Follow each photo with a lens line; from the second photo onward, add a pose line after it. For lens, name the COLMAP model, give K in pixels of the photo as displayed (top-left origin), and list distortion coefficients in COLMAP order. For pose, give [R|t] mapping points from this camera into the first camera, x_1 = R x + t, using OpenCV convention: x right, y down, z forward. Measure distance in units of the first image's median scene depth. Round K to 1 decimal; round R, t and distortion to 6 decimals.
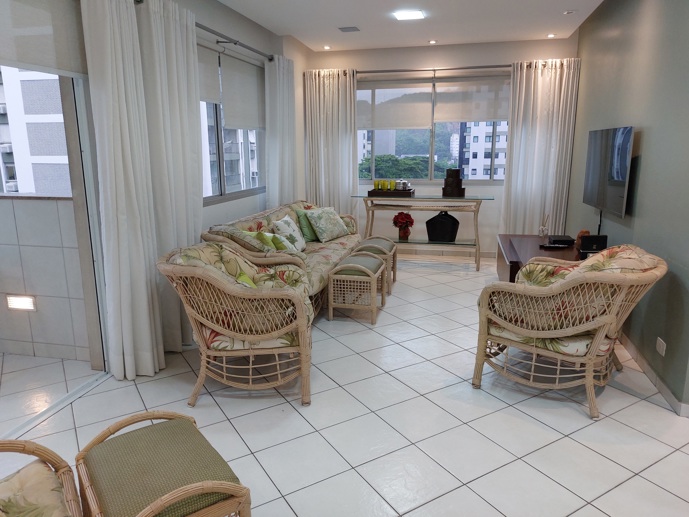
lens RADIAL K [[506.1, 0, 346.5], [0, 506.1, 255.7], [0, 0, 1]] dist [0.070235, -0.082372]
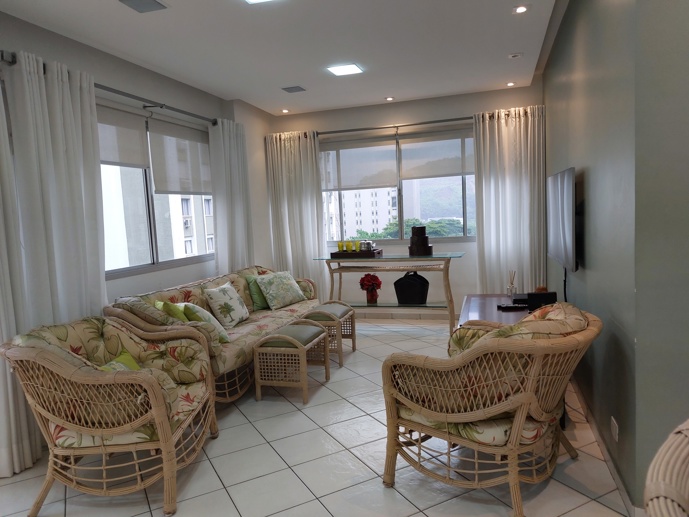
lens RADIAL K [[506.1, 0, 346.5], [0, 506.1, 255.7], [0, 0, 1]] dist [0.070235, -0.082372]
pose [[0.997484, -0.042044, -0.057083, 0.222324], [0.034429, 0.991128, -0.128376, -0.002269], [0.061974, 0.126087, 0.990081, 0.128883]]
